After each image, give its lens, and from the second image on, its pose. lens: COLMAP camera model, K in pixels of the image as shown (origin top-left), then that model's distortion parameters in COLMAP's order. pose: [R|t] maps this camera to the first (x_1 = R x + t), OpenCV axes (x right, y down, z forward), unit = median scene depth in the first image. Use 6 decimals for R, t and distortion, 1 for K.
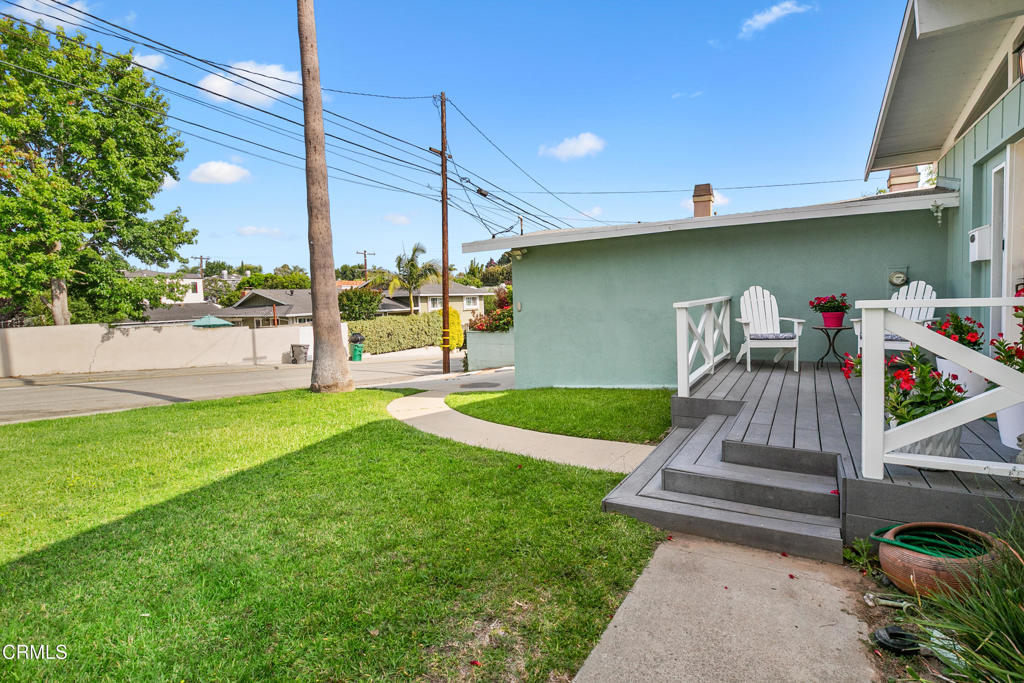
lens RADIAL K [[503.3, 0, 515.7], [0, 503.3, 336.5], [0, 0, 1]] dist [-0.003613, -0.001785]
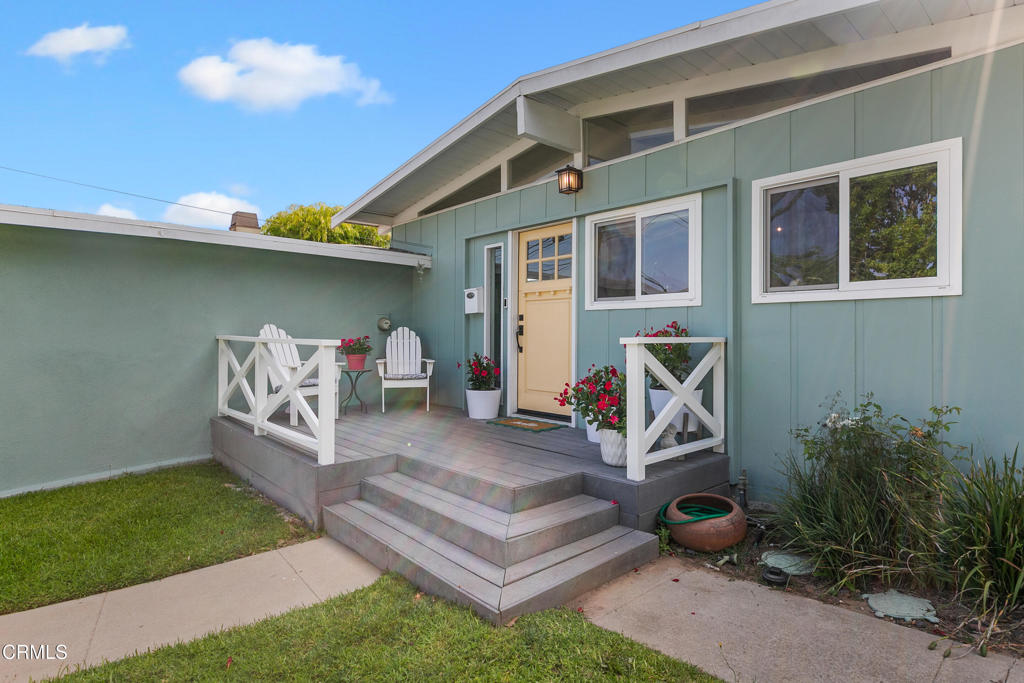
lens RADIAL K [[541.2, 0, 515.7], [0, 541.2, 335.3], [0, 0, 1]] dist [0.005846, 0.000447]
pose [[0.283103, 0.036740, 0.958386, -0.404954], [0.058559, 0.996739, -0.055509, -0.010925], [-0.957300, 0.071837, 0.280028, 0.535977]]
